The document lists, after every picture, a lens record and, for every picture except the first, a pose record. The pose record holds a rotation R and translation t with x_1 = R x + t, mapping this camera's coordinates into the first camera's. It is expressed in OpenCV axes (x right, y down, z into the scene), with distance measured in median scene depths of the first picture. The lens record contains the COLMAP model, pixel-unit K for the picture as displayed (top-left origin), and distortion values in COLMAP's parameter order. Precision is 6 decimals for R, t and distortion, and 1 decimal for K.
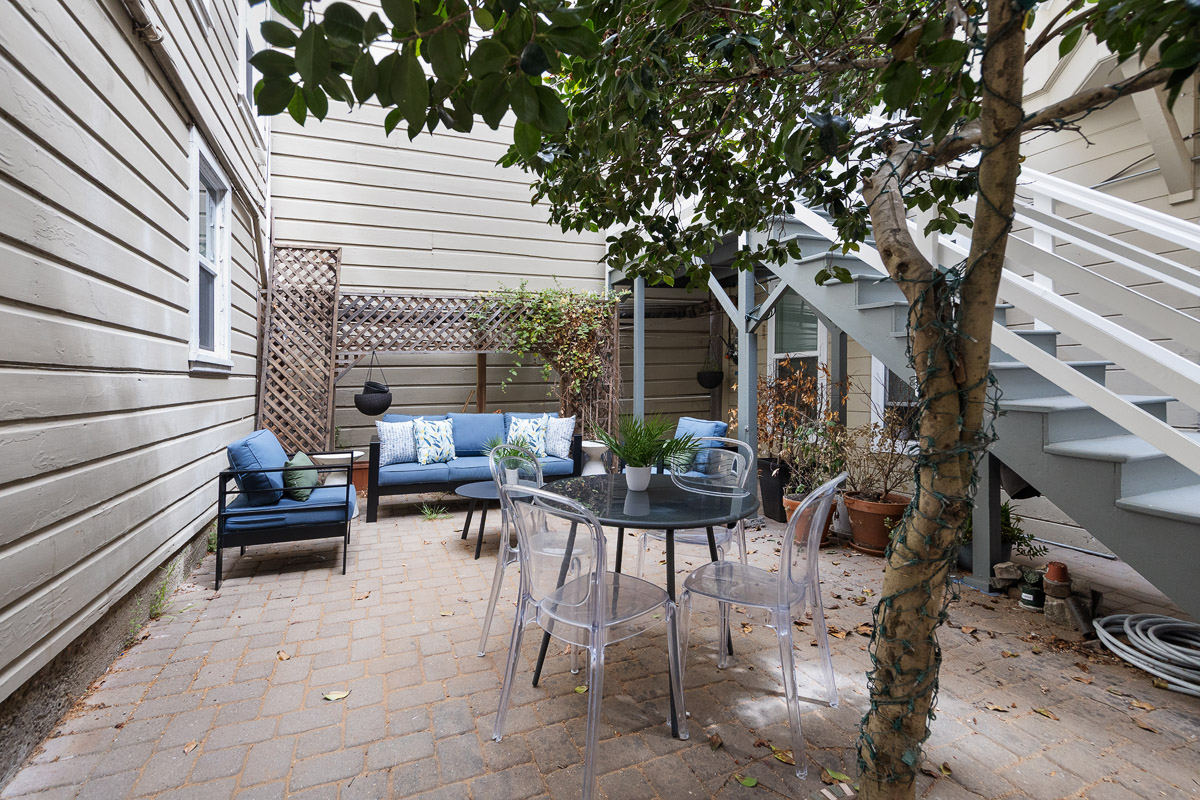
lens RADIAL K [[548.1, 0, 604.7], [0, 548.1, 370.2], [0, 0, 1]] dist [0.001772, 0.000115]
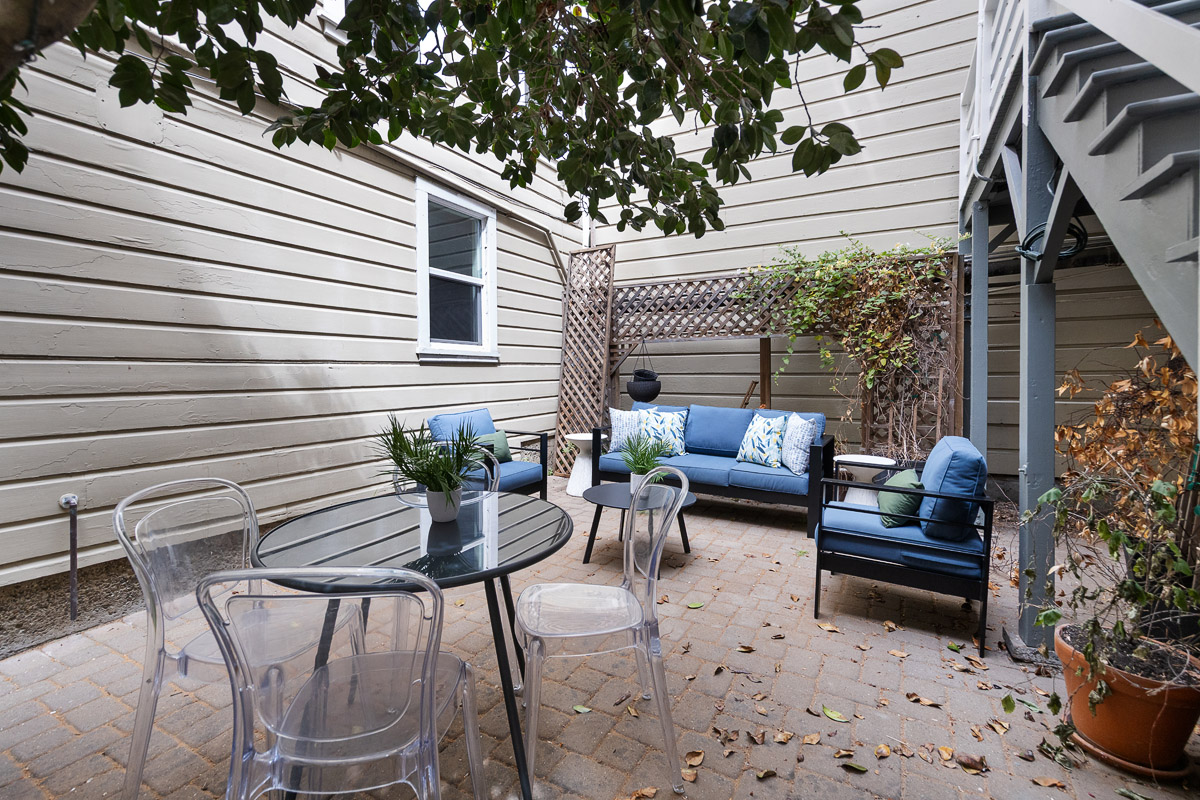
lens RADIAL K [[548.1, 0, 604.7], [0, 548.1, 370.2], [0, 0, 1]] dist [0.001772, 0.000115]
pose [[0.622442, 0.011981, -0.782574, 0.352407], [0.007458, 0.999747, 0.021237, -0.000757], [0.782630, -0.019055, 0.622195, 0.315083]]
